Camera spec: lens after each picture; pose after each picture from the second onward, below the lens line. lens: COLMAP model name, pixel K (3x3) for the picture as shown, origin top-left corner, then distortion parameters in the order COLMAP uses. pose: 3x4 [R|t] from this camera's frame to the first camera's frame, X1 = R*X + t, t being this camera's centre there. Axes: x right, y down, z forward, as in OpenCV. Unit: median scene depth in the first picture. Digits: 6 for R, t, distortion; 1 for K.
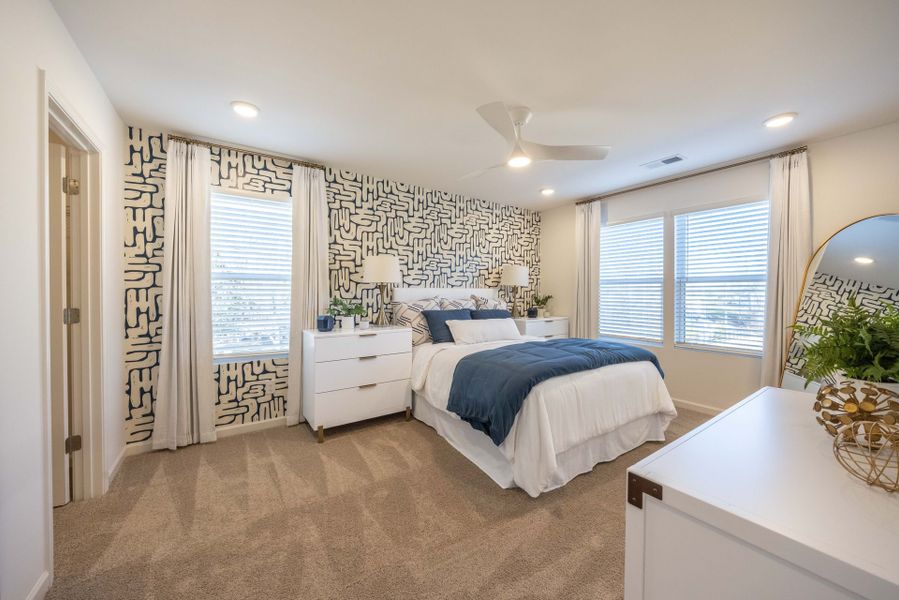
lens RADIAL K [[331.9, 0, 449.5], [0, 331.9, 300.0], [0, 0, 1]] dist [-0.000514, -0.000115]
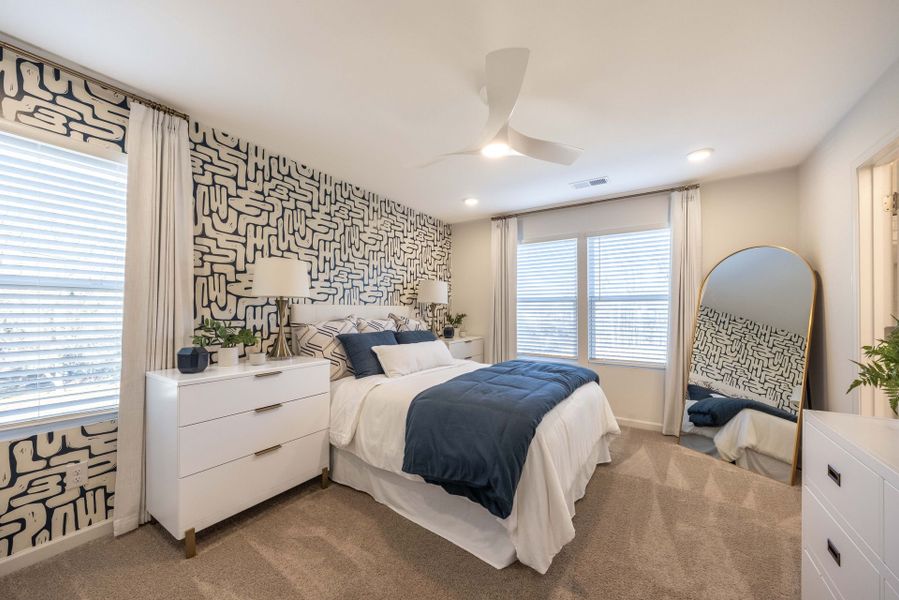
lens RADIAL K [[338.5, 0, 445.8], [0, 338.5, 312.6], [0, 0, 1]] dist [-0.019658, 0.004657]
pose [[0.927972, -0.001593, 0.372645, -0.151378], [0.008671, 0.999812, -0.017317, -0.002811], [-0.372548, 0.019301, 0.927812, 0.210418]]
